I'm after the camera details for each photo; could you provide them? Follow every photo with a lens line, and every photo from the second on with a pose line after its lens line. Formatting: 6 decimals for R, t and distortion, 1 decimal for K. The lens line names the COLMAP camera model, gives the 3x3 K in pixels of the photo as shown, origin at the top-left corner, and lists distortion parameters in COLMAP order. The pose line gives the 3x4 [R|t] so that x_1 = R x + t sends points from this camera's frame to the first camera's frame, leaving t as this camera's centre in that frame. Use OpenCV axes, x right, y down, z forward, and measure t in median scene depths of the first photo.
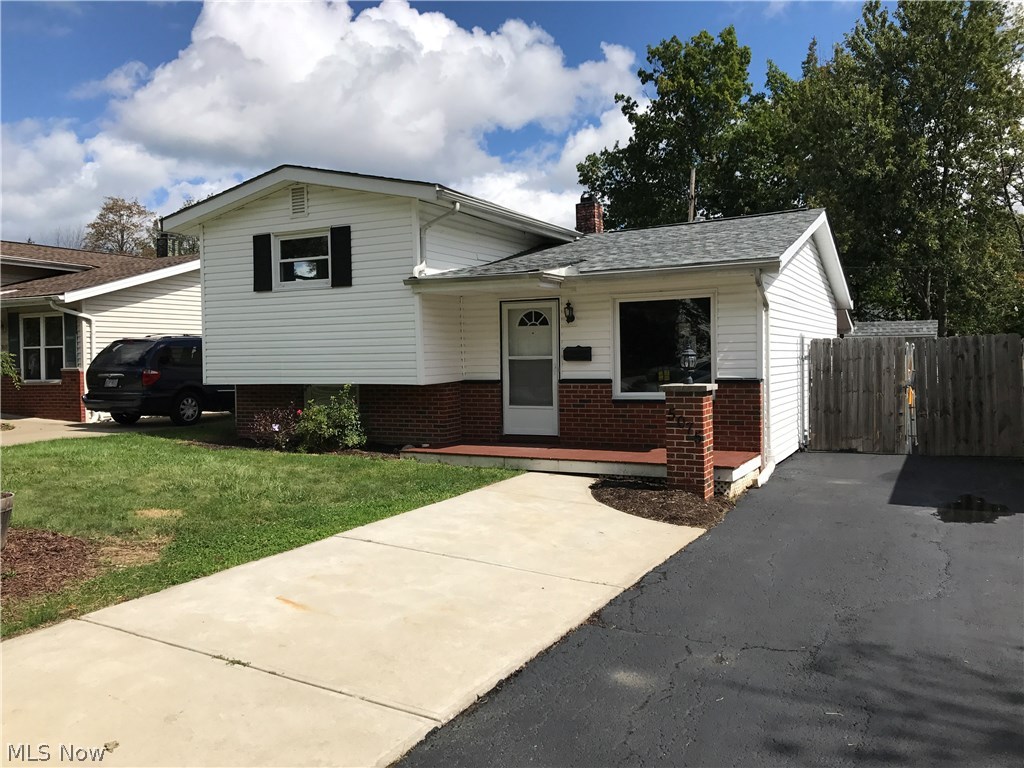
lens RADIAL K [[800.2, 0, 508.4], [0, 800.2, 313.6], [0, 0, 1]] dist [0.074975, -0.092635]
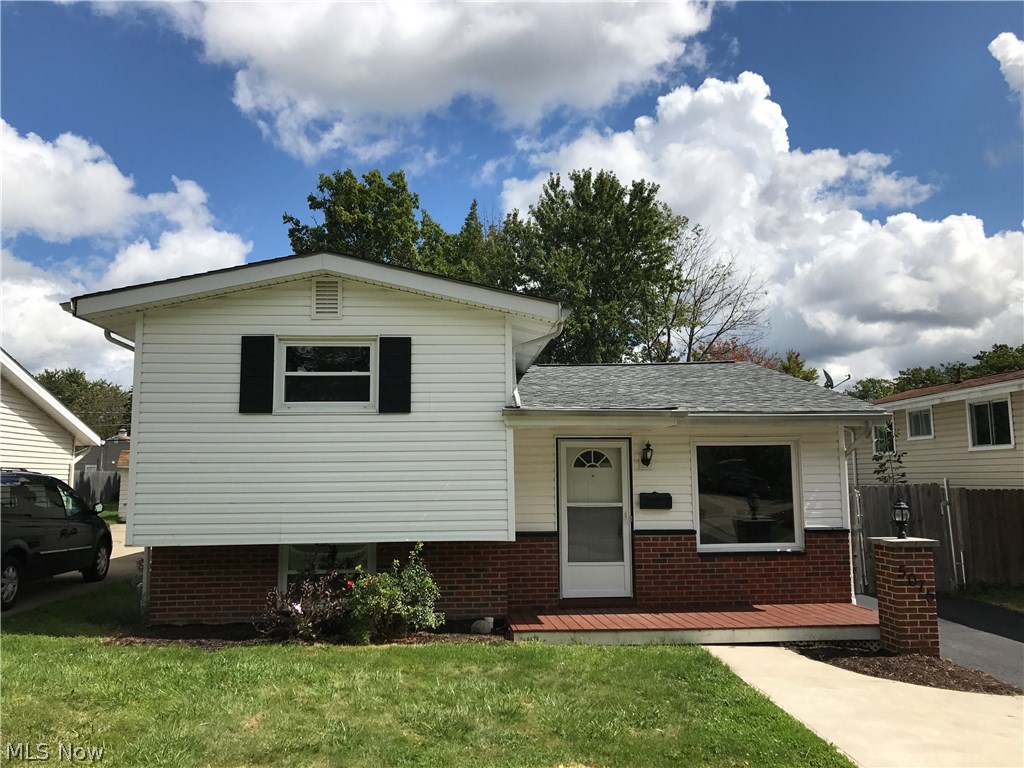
lens RADIAL K [[800.2, 0, 508.4], [0, 800.2, 313.6], [0, 0, 1]] dist [0.074975, -0.092635]
pose [[0.862321, 0.111984, 0.493823, -0.516815], [-0.031452, 0.985201, -0.168492, -0.000350], [-0.505384, 0.129763, 0.853082, 0.265967]]
